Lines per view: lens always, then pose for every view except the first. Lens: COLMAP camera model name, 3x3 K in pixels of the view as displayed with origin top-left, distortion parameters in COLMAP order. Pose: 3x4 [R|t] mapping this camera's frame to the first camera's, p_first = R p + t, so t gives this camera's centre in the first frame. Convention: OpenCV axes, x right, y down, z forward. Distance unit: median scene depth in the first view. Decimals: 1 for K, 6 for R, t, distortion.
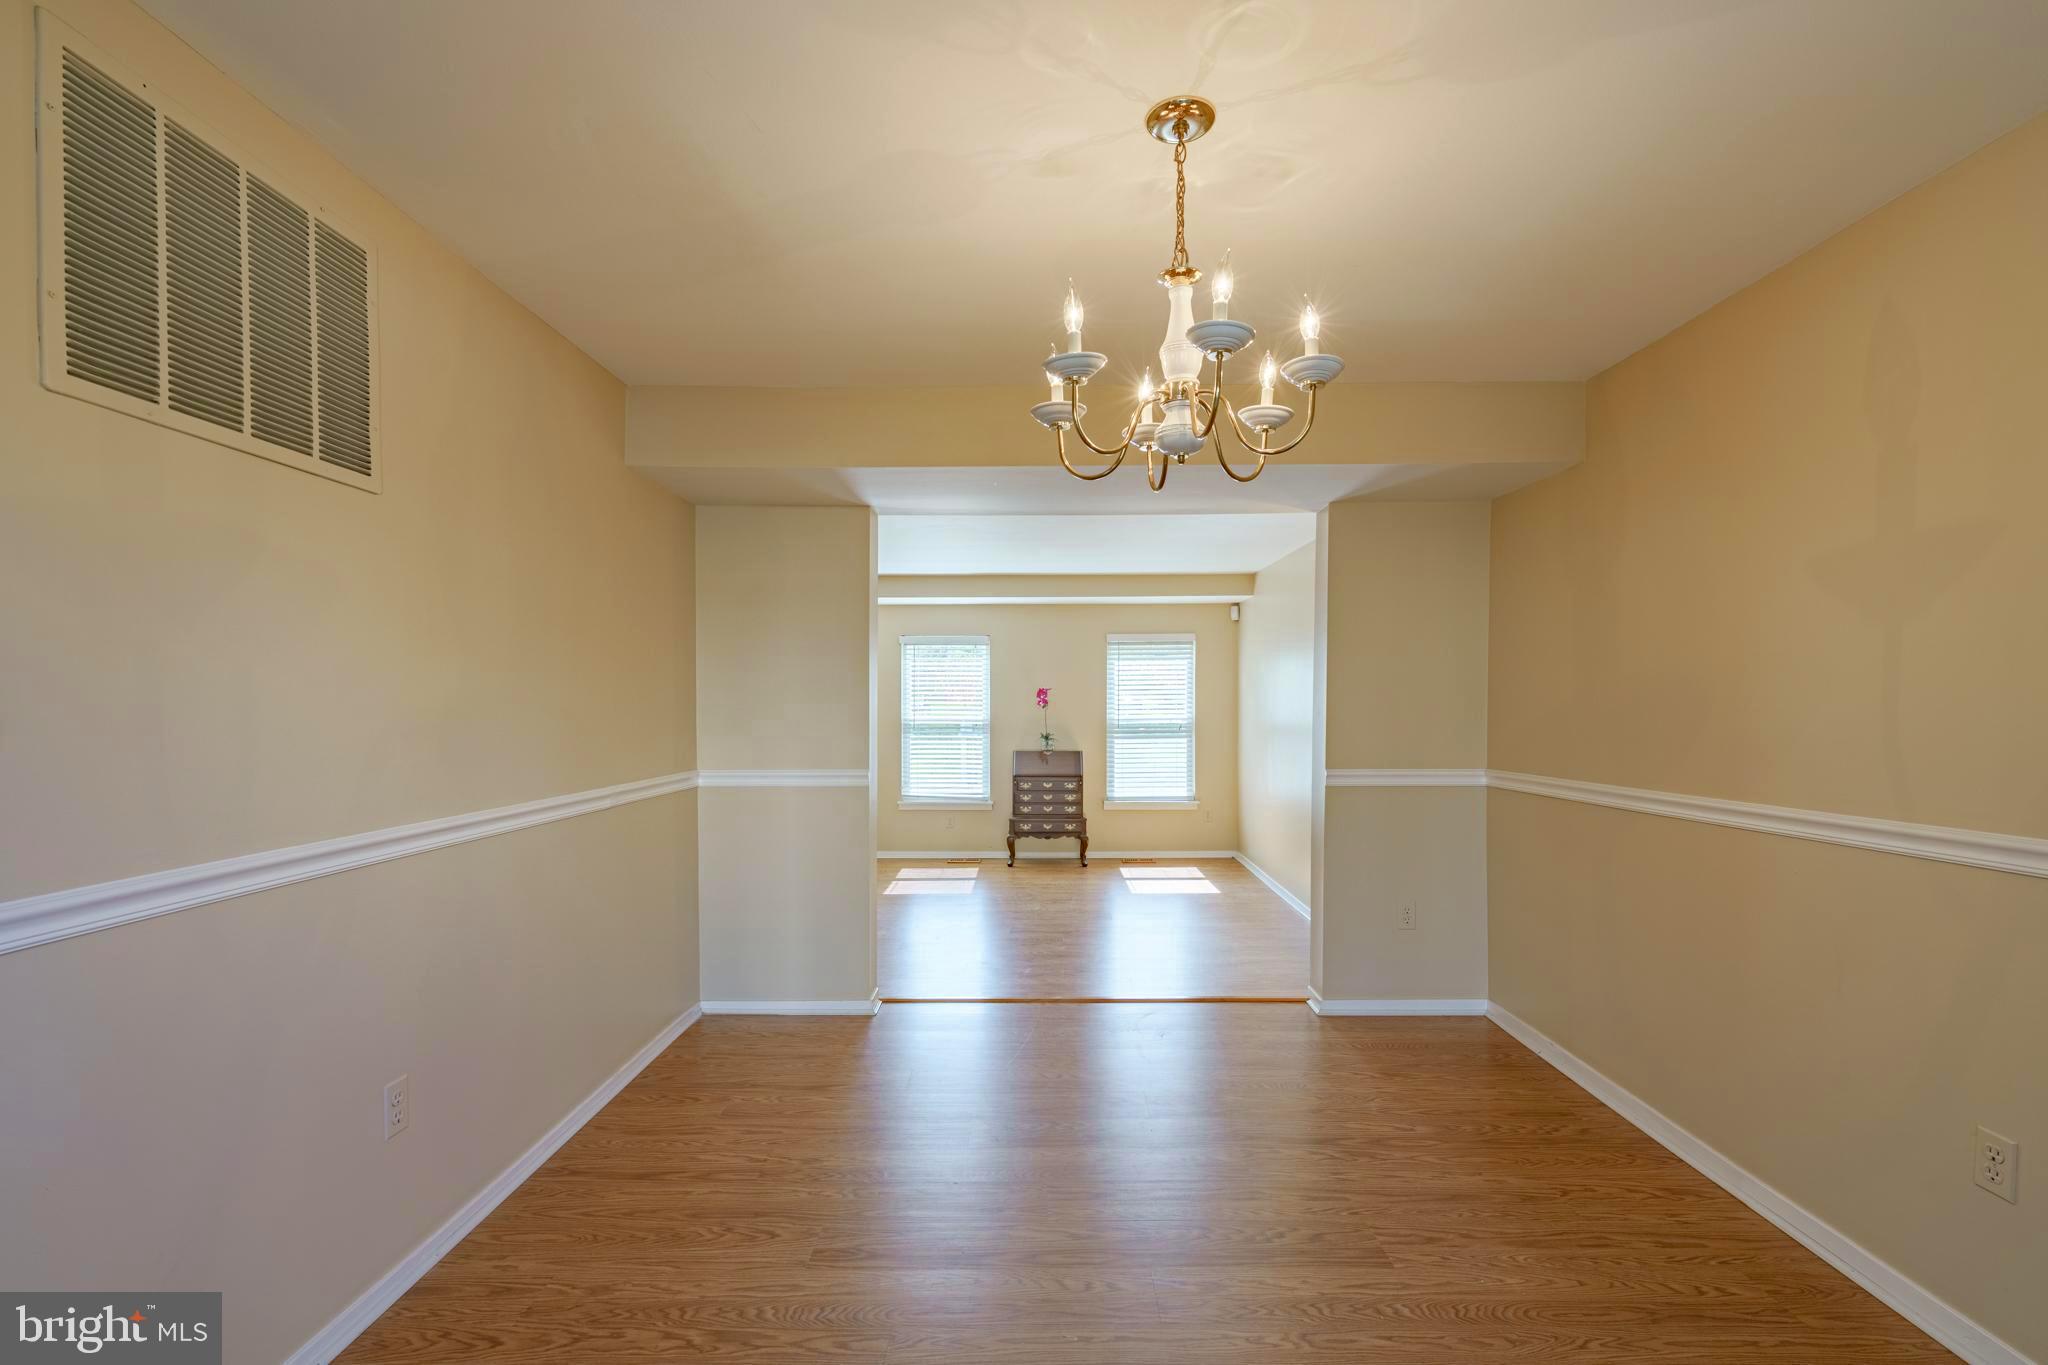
lens RADIAL K [[942.6, 0, 1024.8], [0, 942.6, 733.9], [0, 0, 1]] dist [-0.000057, 0.000004]
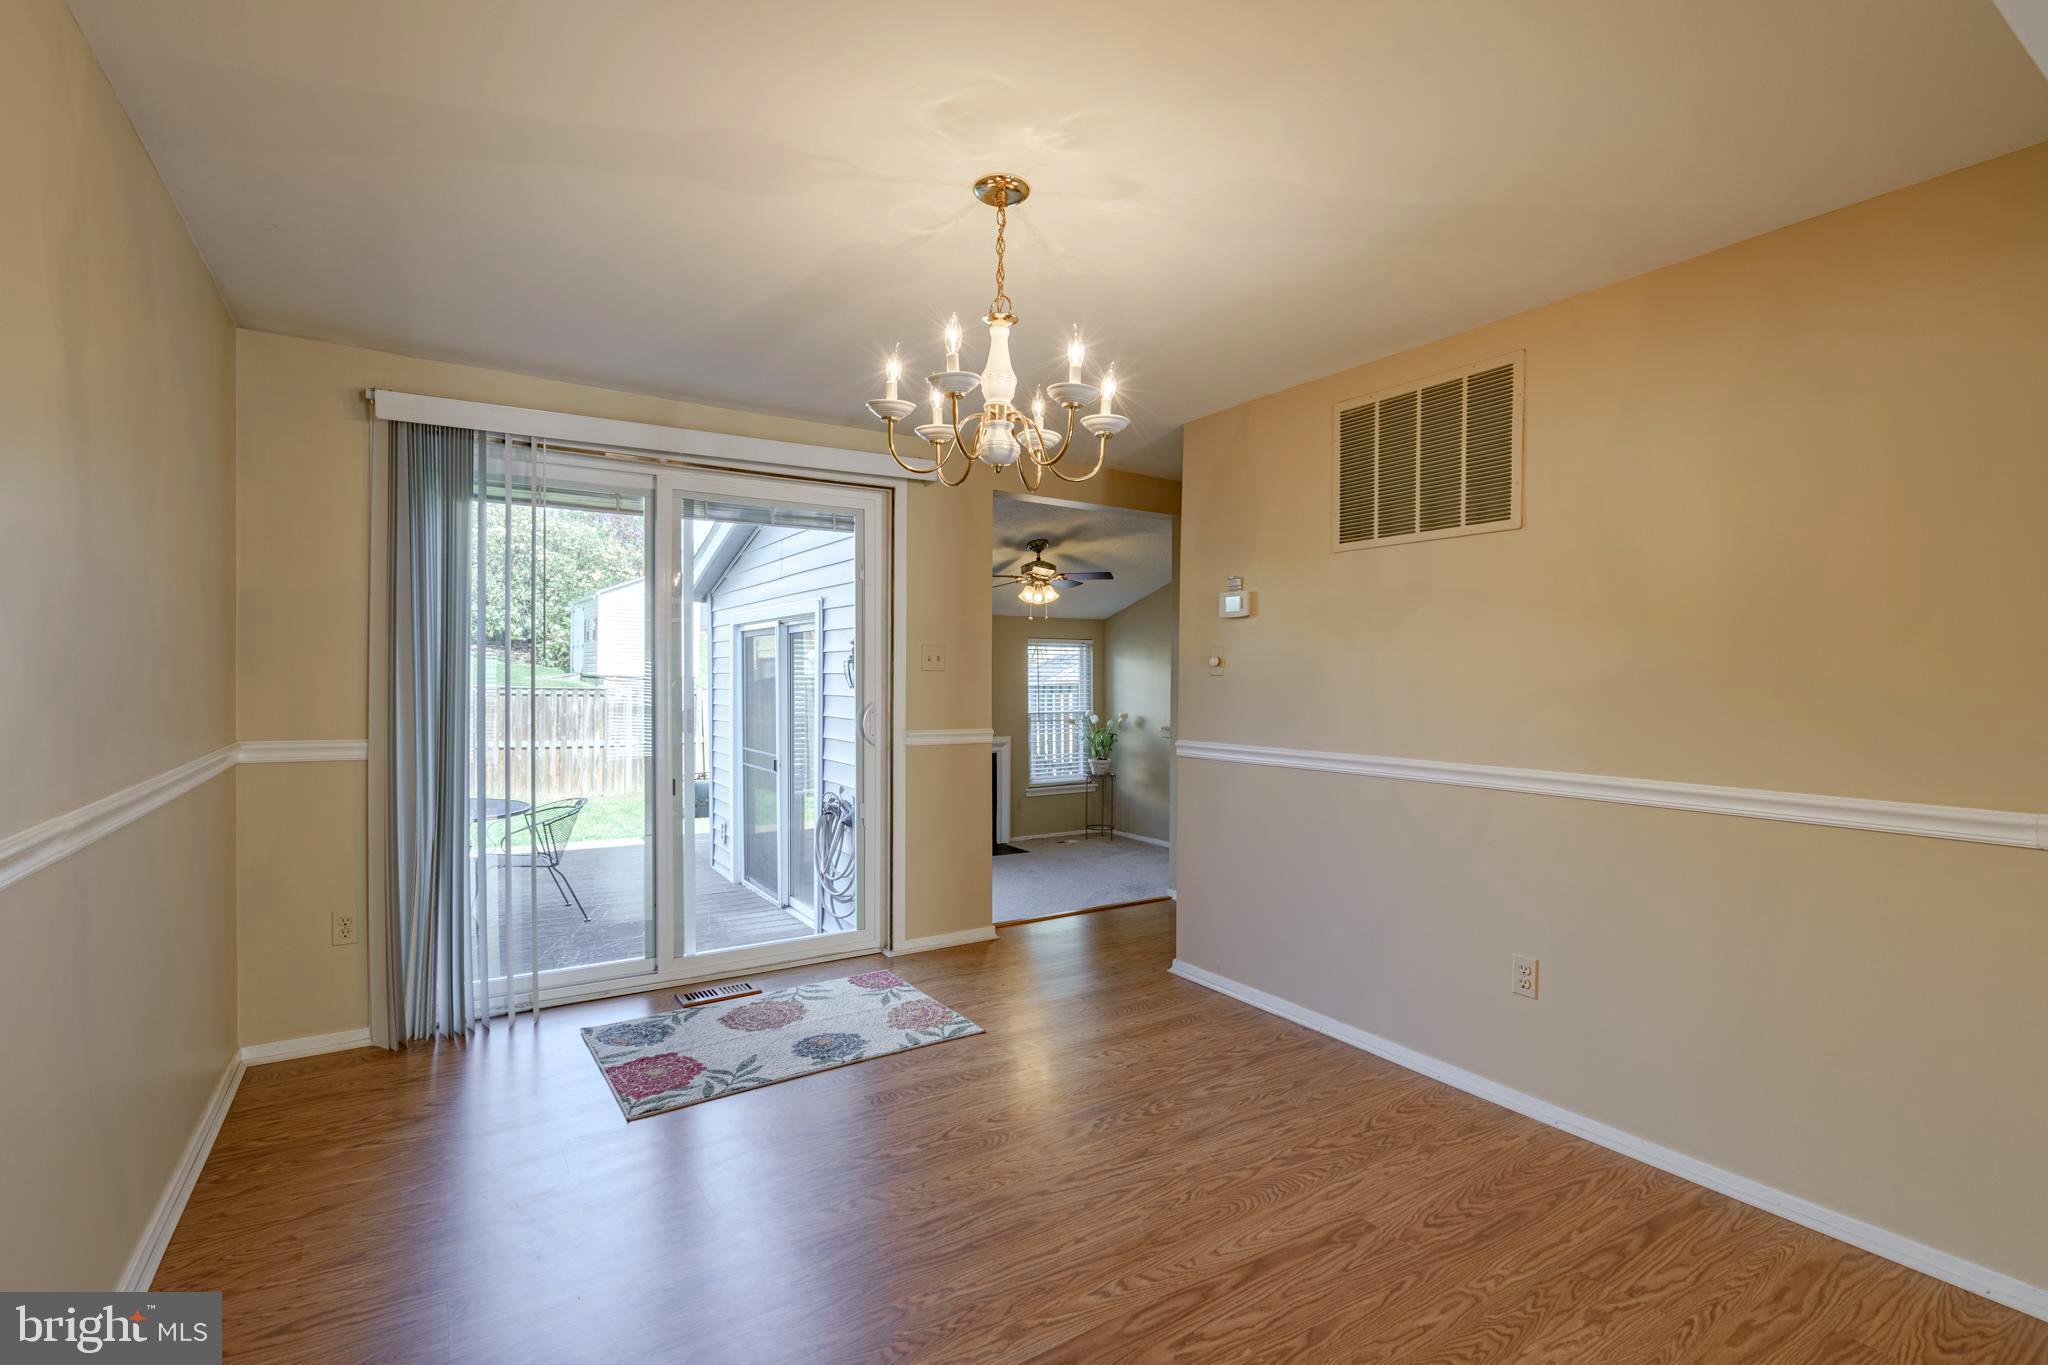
lens RADIAL K [[913.0, 0, 1028.0], [0, 913.0, 674.2], [0, 0, 1]] dist [0.003179, 0.000617]
pose [[-0.825002, -0.005837, -0.565099, 0.742404], [-0.021411, 0.999552, 0.020934, -0.054403], [0.564723, 0.029370, -0.824758, 1.864798]]
